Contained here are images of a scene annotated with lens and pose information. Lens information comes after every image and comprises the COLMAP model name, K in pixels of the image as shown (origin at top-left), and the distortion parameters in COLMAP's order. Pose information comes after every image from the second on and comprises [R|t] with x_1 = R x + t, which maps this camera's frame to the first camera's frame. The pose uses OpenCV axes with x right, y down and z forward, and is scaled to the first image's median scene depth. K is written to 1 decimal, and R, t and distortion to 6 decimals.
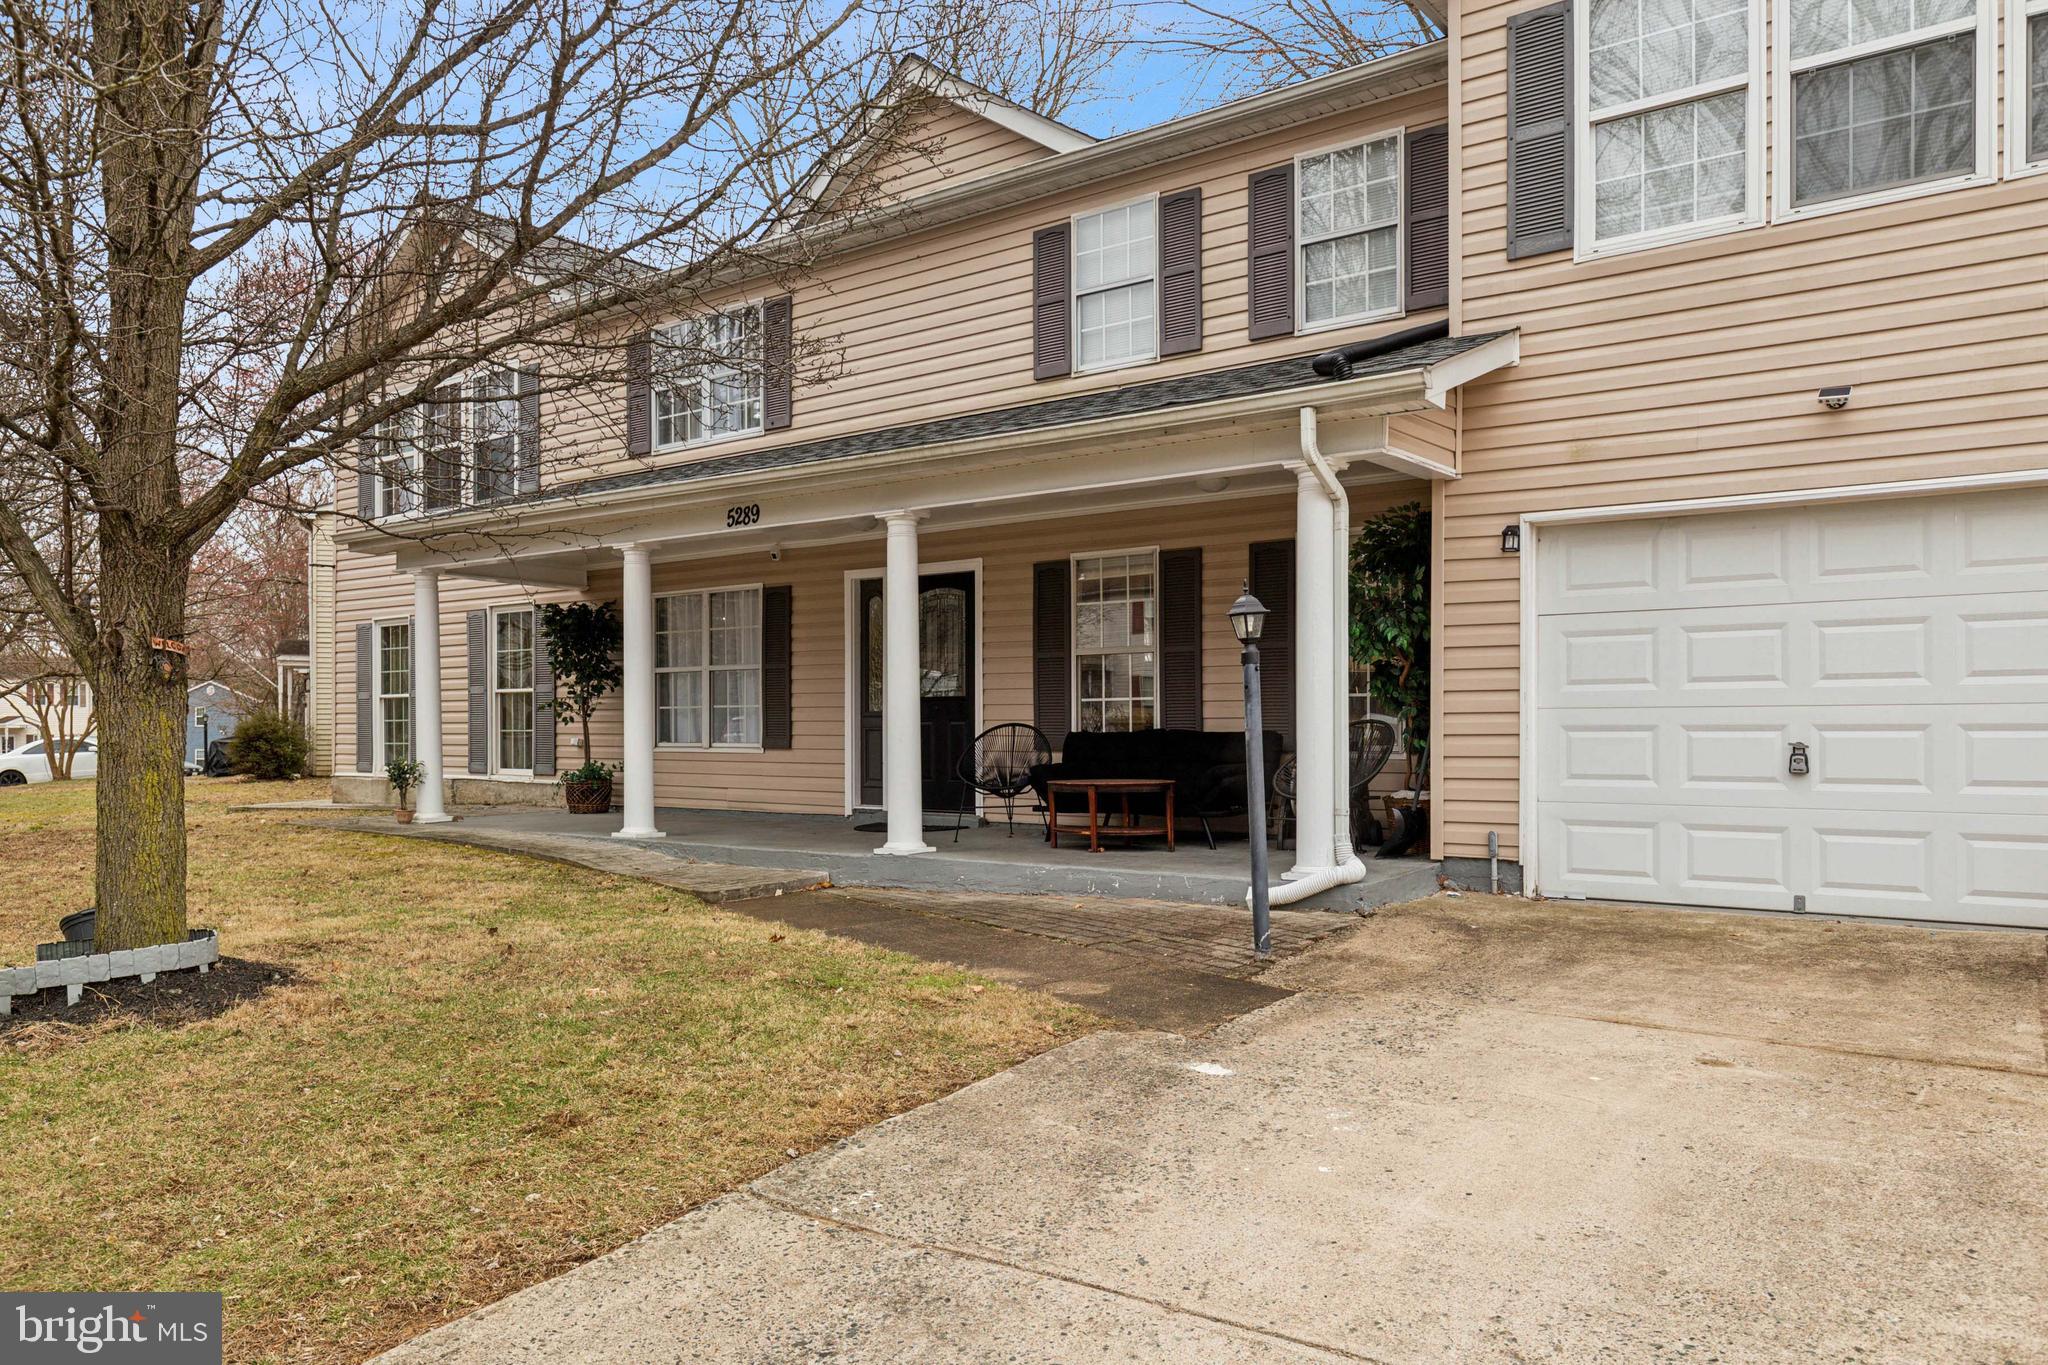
lens RADIAL K [[1454.6, 0, 1024.0], [0, 1454.6, 682.5], [0, 0, 1]] dist [-0.000775, -0.001032]
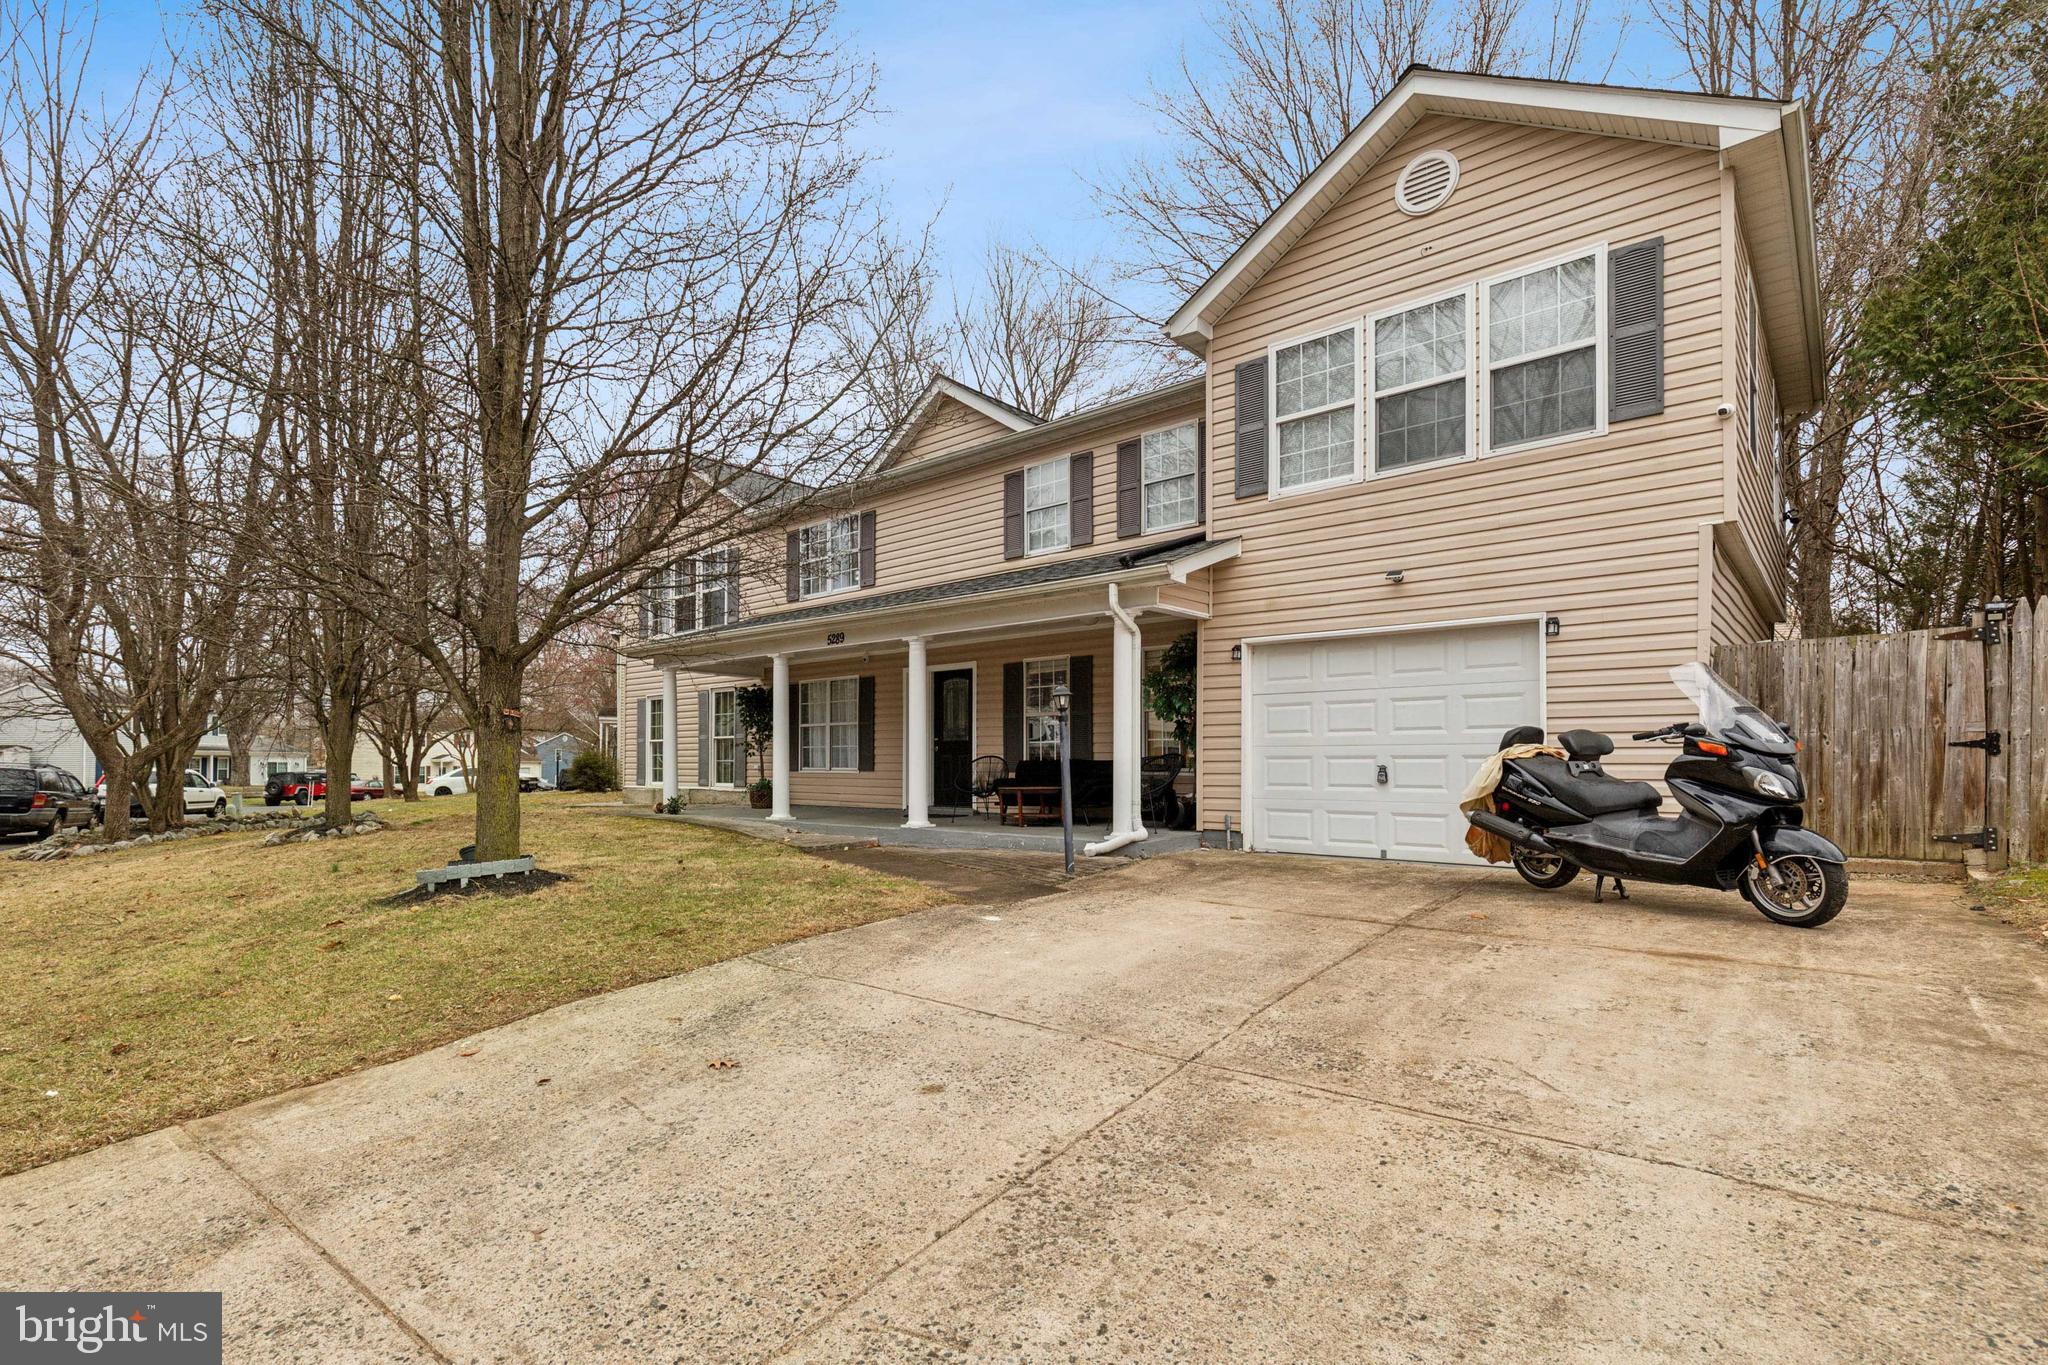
lens RADIAL K [[953.0, 0, 1024.7], [0, 953.0, 721.0], [0, 0, 1]] dist [0.003618, 0.001278]
pose [[0.998010, -0.000204, -0.063059, 0.124041], [-0.000658, 0.999907, -0.013645, 0.002091], [0.063056, 0.013660, 0.997916, -0.166923]]
